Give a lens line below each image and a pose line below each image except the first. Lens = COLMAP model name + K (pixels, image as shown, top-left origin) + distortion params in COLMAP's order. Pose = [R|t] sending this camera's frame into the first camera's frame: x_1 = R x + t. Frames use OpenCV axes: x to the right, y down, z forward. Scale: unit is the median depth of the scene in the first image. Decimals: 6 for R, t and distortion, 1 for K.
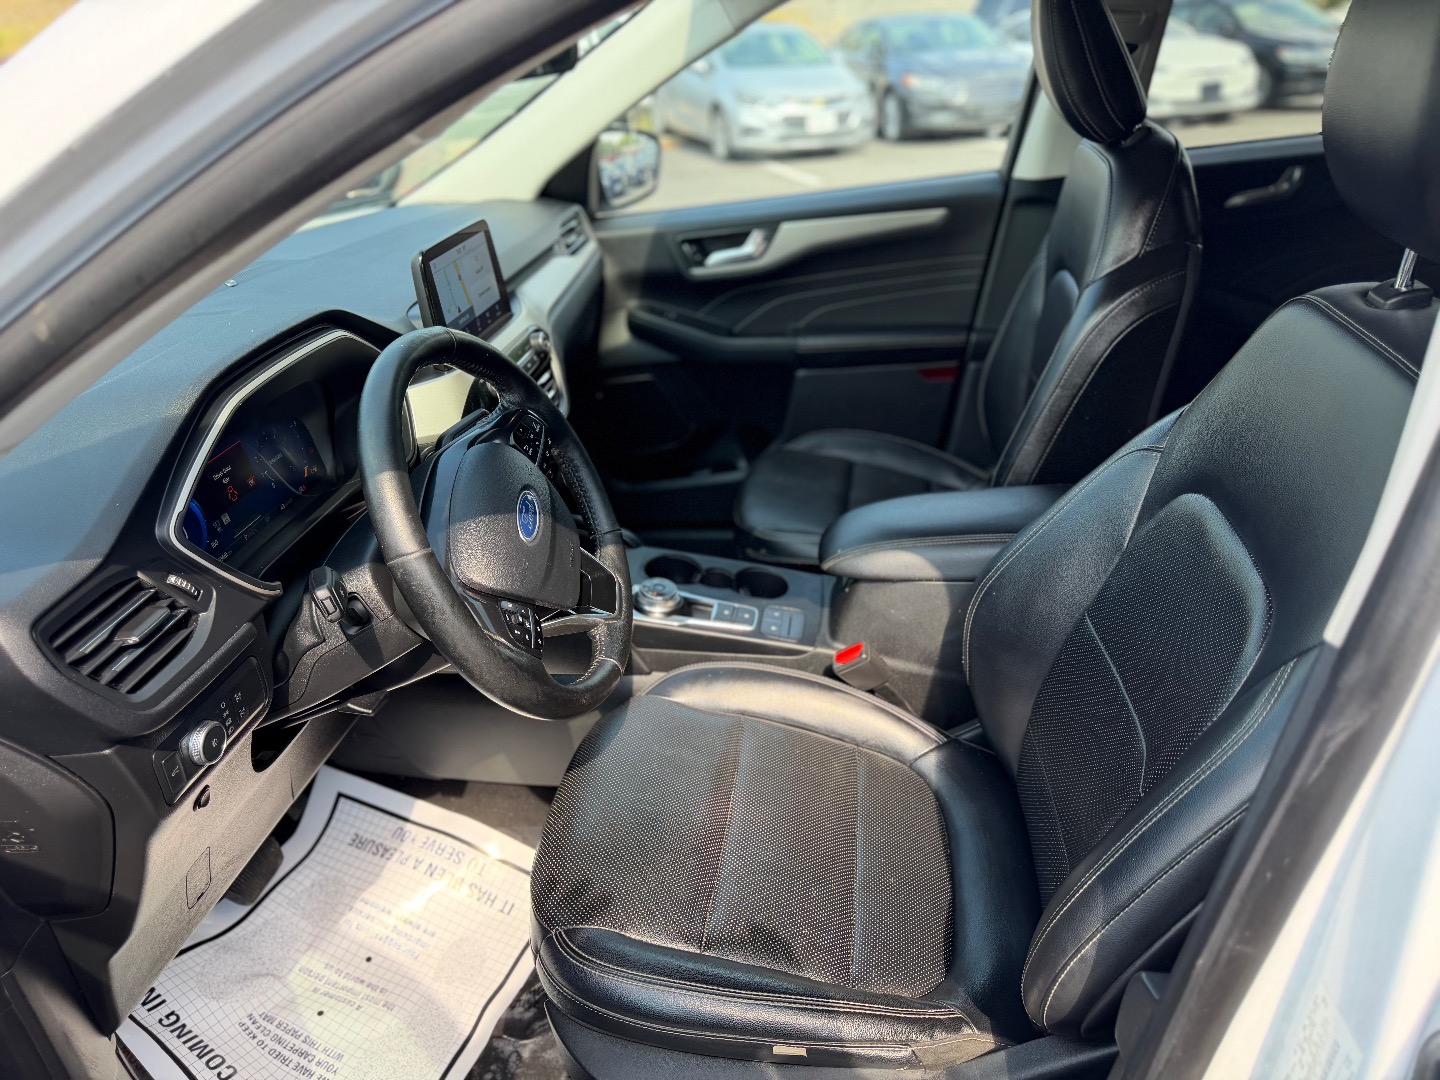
lens RADIAL K [[1018.7, 0, 725.0], [0, 1018.7, 546.7], [0, 0, 1]] dist [0.084553, -0.154573]
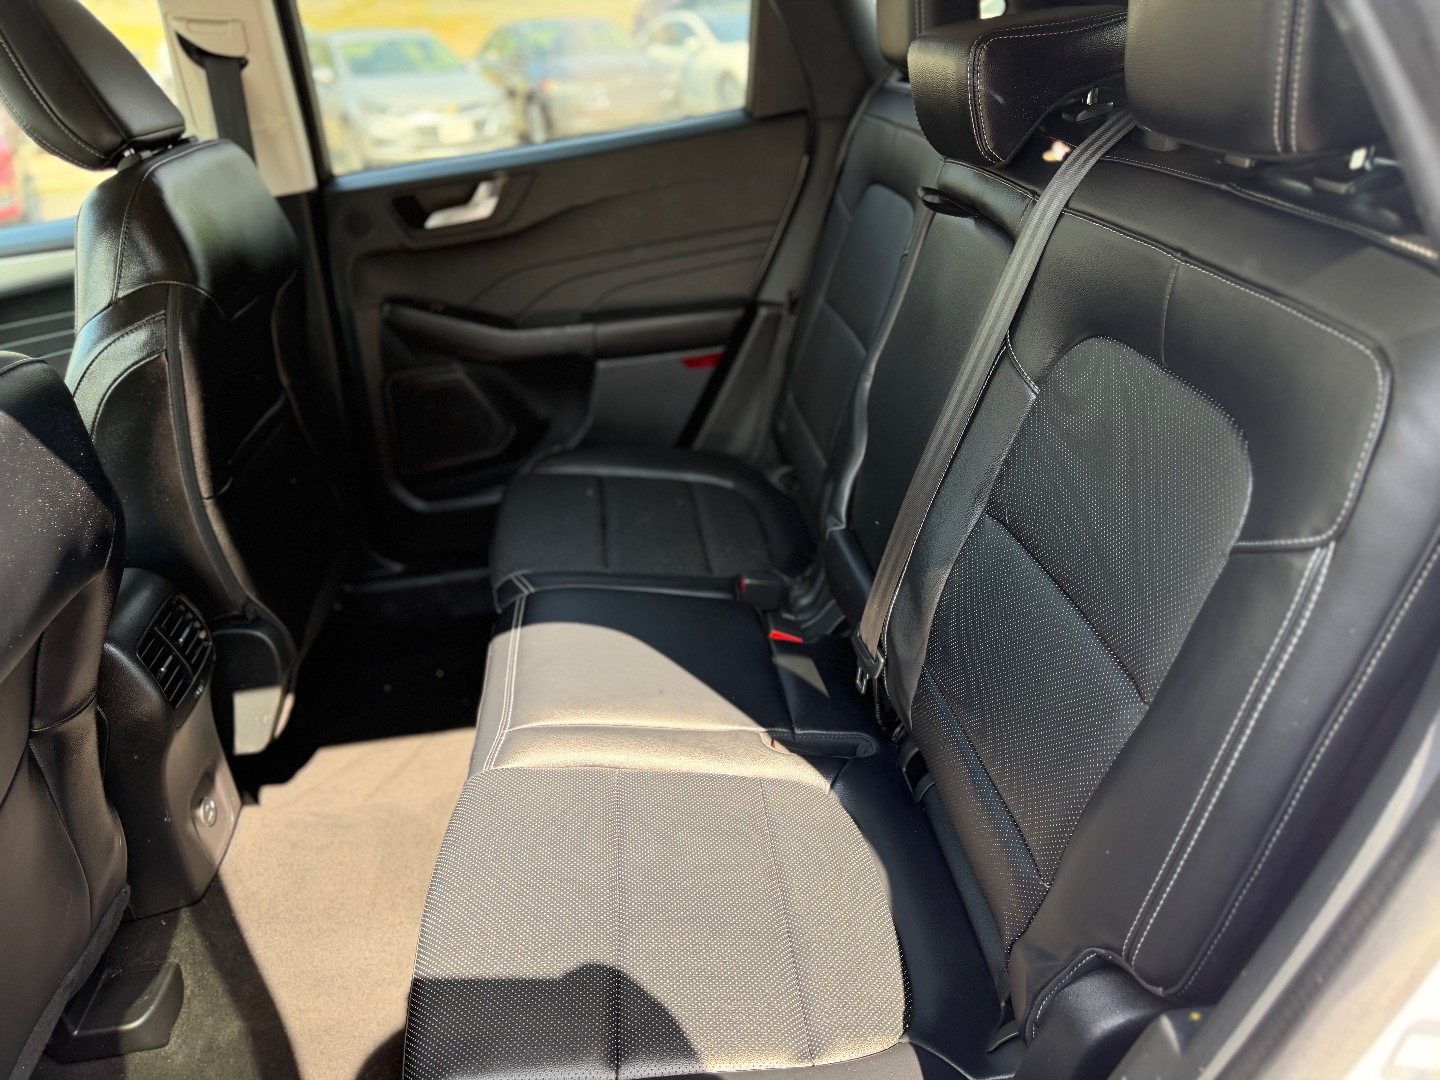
lens RADIAL K [[1020.5, 0, 716.8], [0, 1020.5, 539.8], [0, 0, 1]] dist [0.067347, -0.089911]
pose [[0.969675, -0.113934, 0.216217, 0.458832], [0.115957, 0.993249, 0.003351, -0.019805], [-0.215139, 0.021823, 0.976340, 0.031529]]
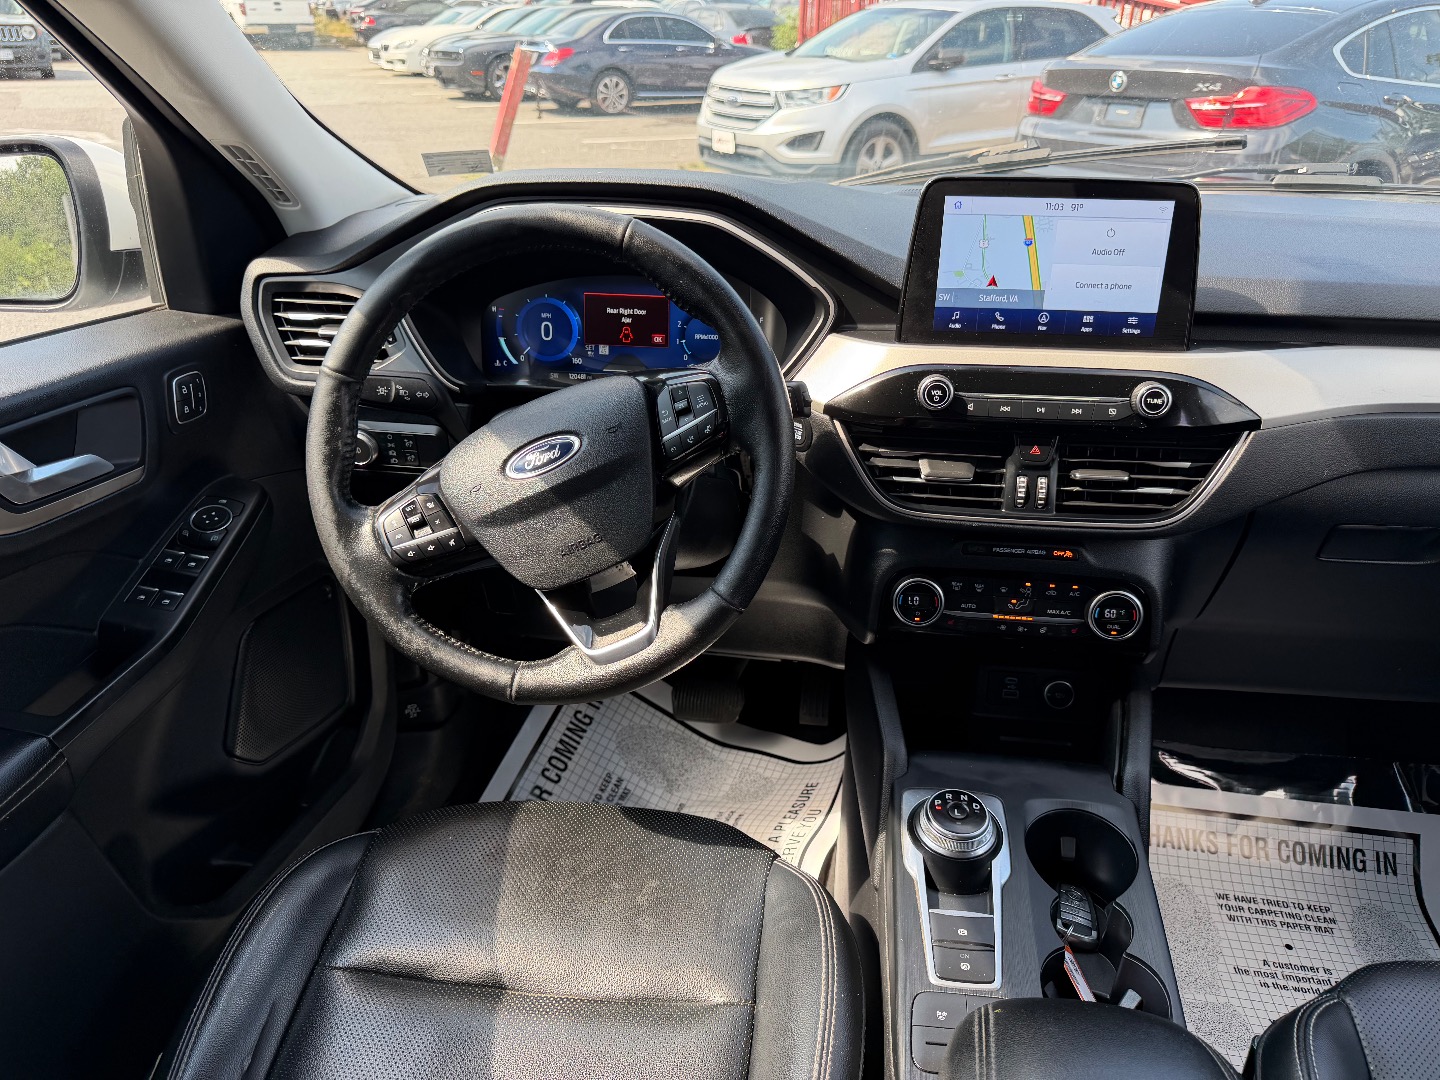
lens RADIAL K [[1018.7, 0, 725.0], [0, 1018.7, 546.7], [0, 0, 1]] dist [0.084553, -0.154573]
pose [[0.008937, 0.492565, -0.870230, 0.269285], [-0.471648, 0.769455, 0.430681, -0.193596], [0.881742, 0.406593, 0.239194, 0.473852]]
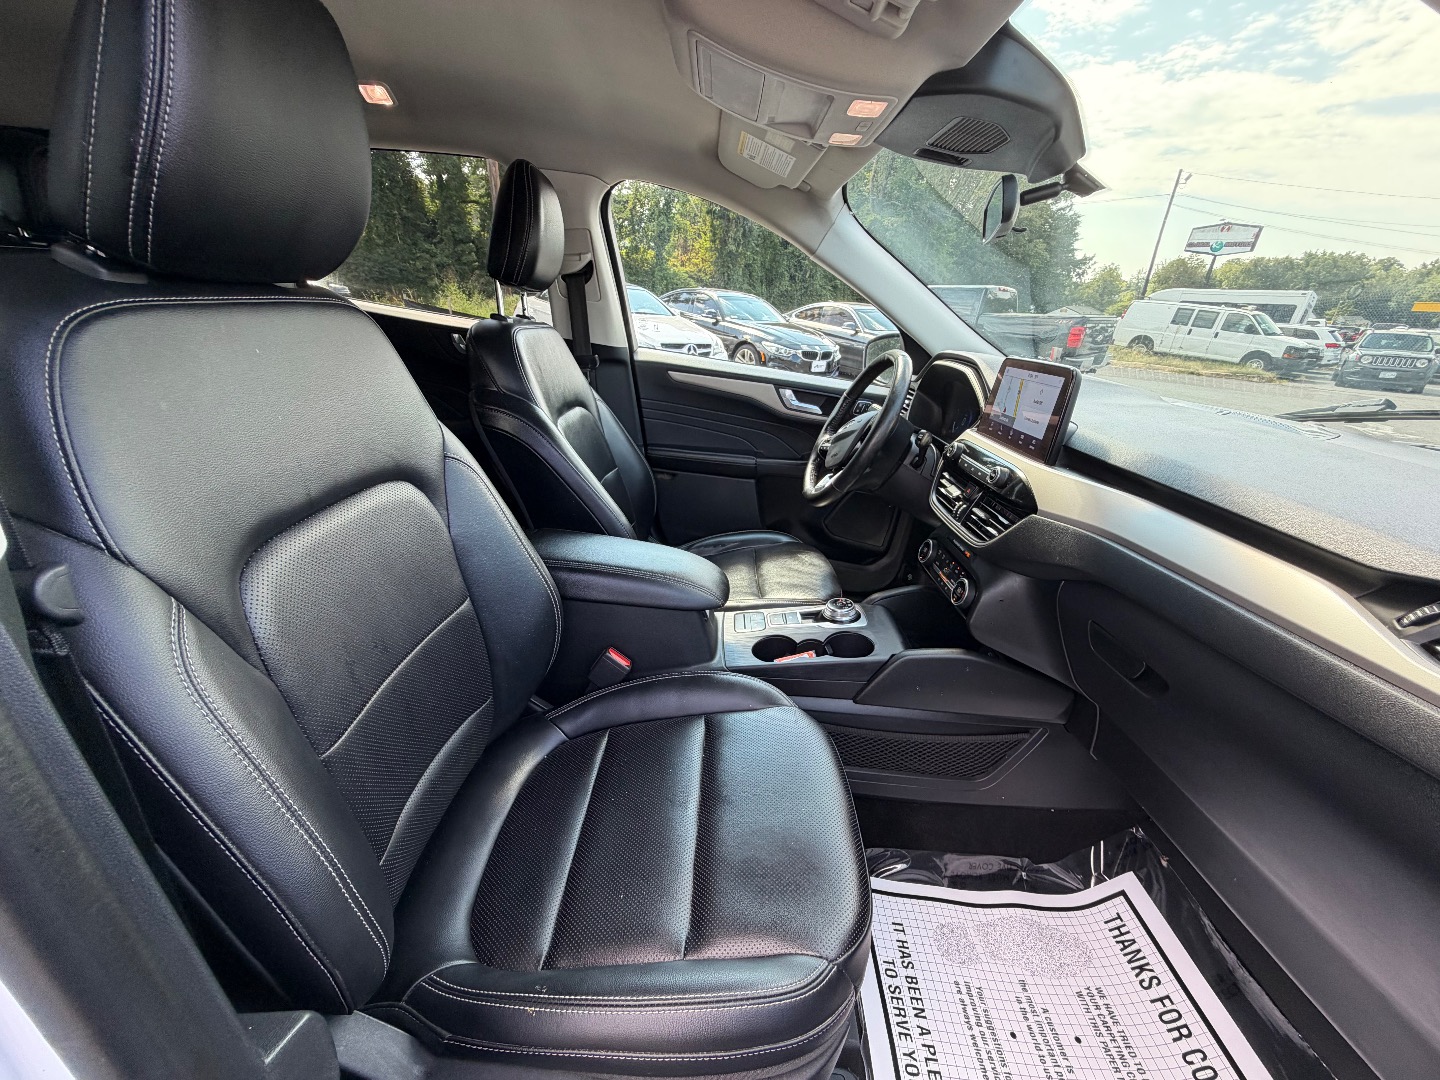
lens RADIAL K [[573.4, 0, 720.8], [0, 573.4, 545.8], [0, 0, 1]] dist [0.000558, 0.000485]
pose [[-0.991034, 0.030769, -0.130018, 0.140855], [-0.081256, 0.633681, 0.769315, -0.425223], [0.106061, 0.772982, -0.625500, 0.996275]]
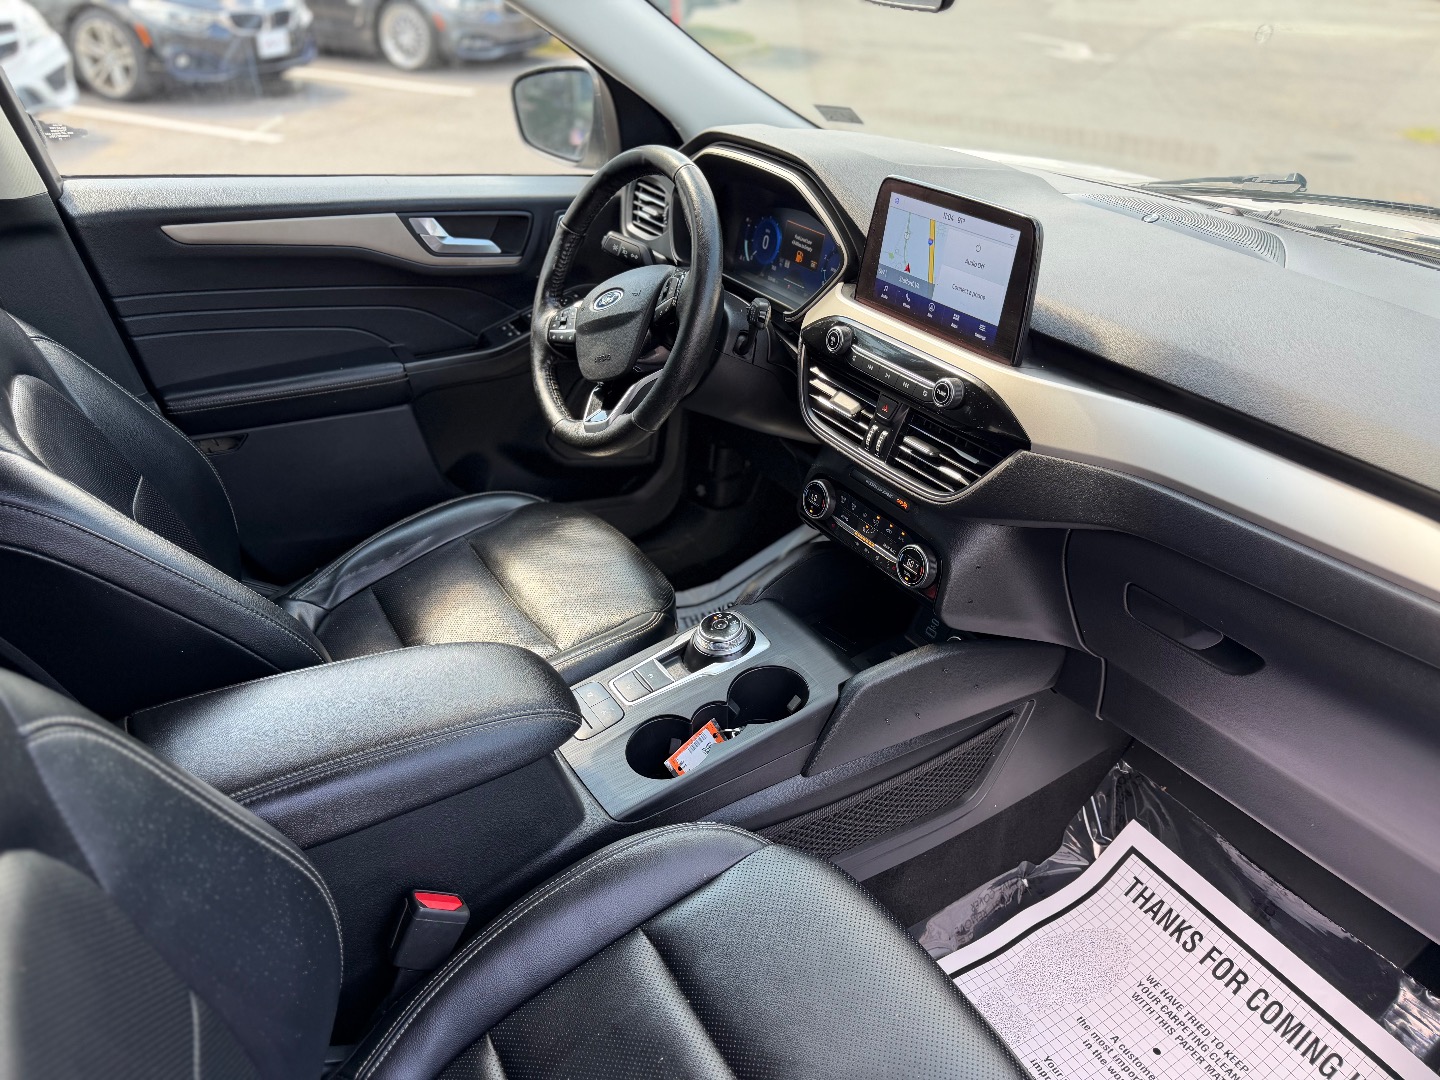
lens RADIAL K [[1009.8, 0, 718.5], [0, 1009.8, 549.1], [0, 0, 1]] dist [0.063948, -0.095218]
pose [[-0.763659, 0.363791, -0.533367, 0.252289], [-0.291390, 0.542993, 0.787560, -0.457276], [0.576122, 0.756845, -0.308657, 0.851061]]
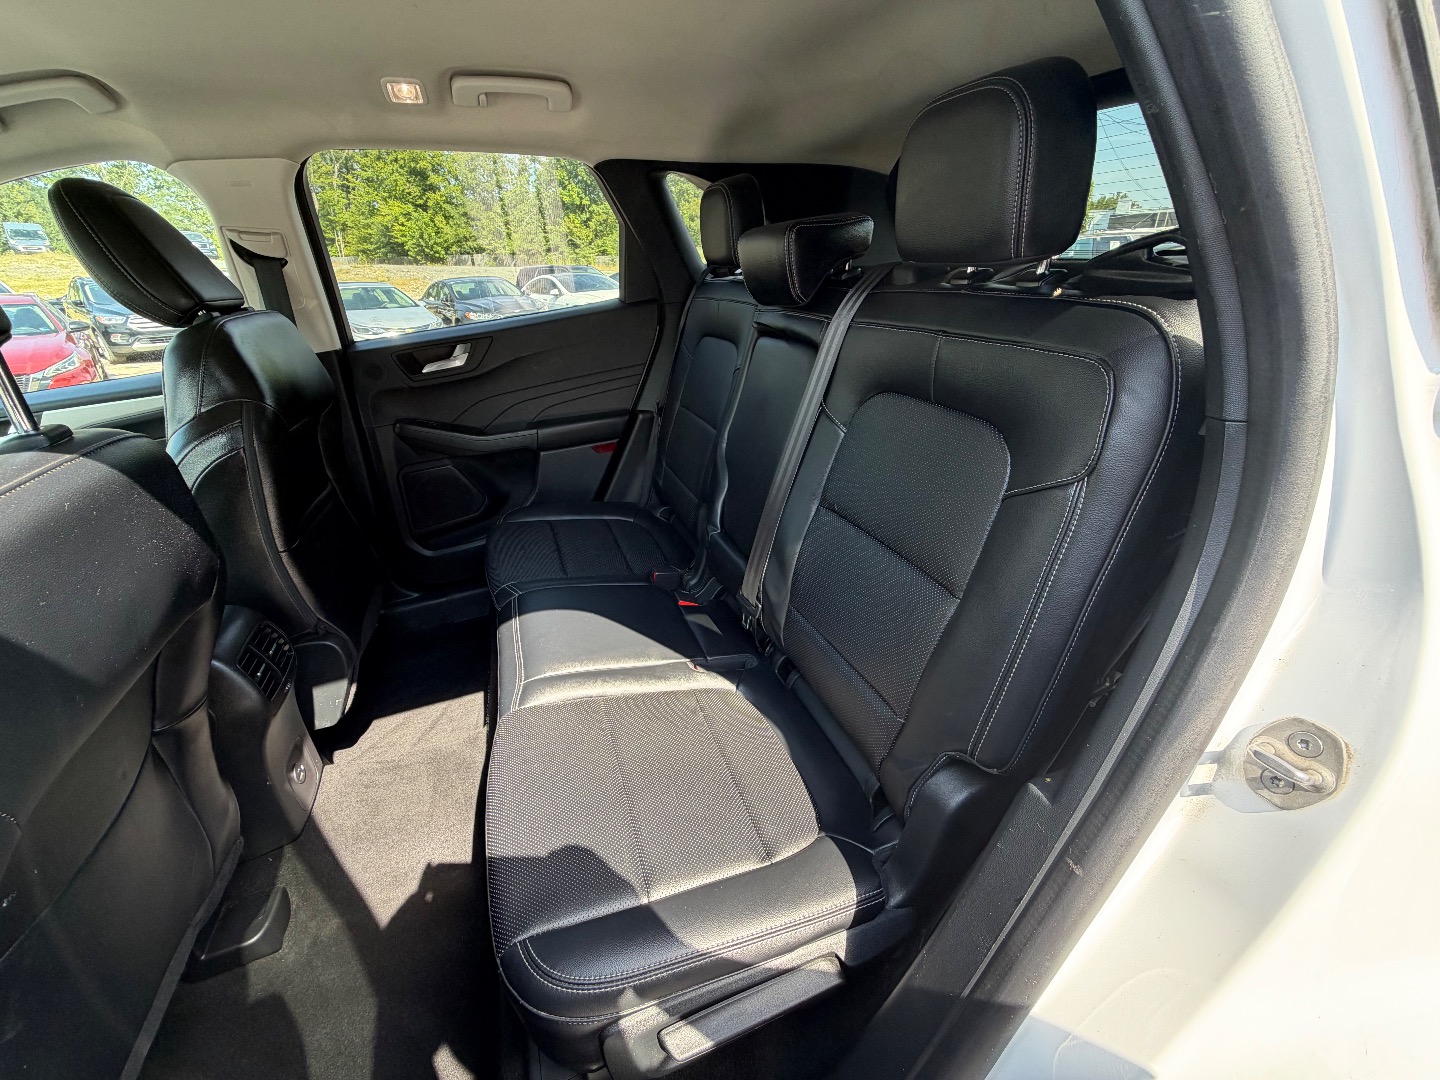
lens RADIAL K [[572.2, 0, 715.7], [0, 572.2, 540.8], [0, 0, 1]] dist [0.000371, 0.000118]
pose [[0.884826, -0.191070, 0.424941, 0.420107], [0.212908, 0.977064, -0.003997, -0.005956], [-0.414431, 0.094010, 0.905212, 0.104503]]
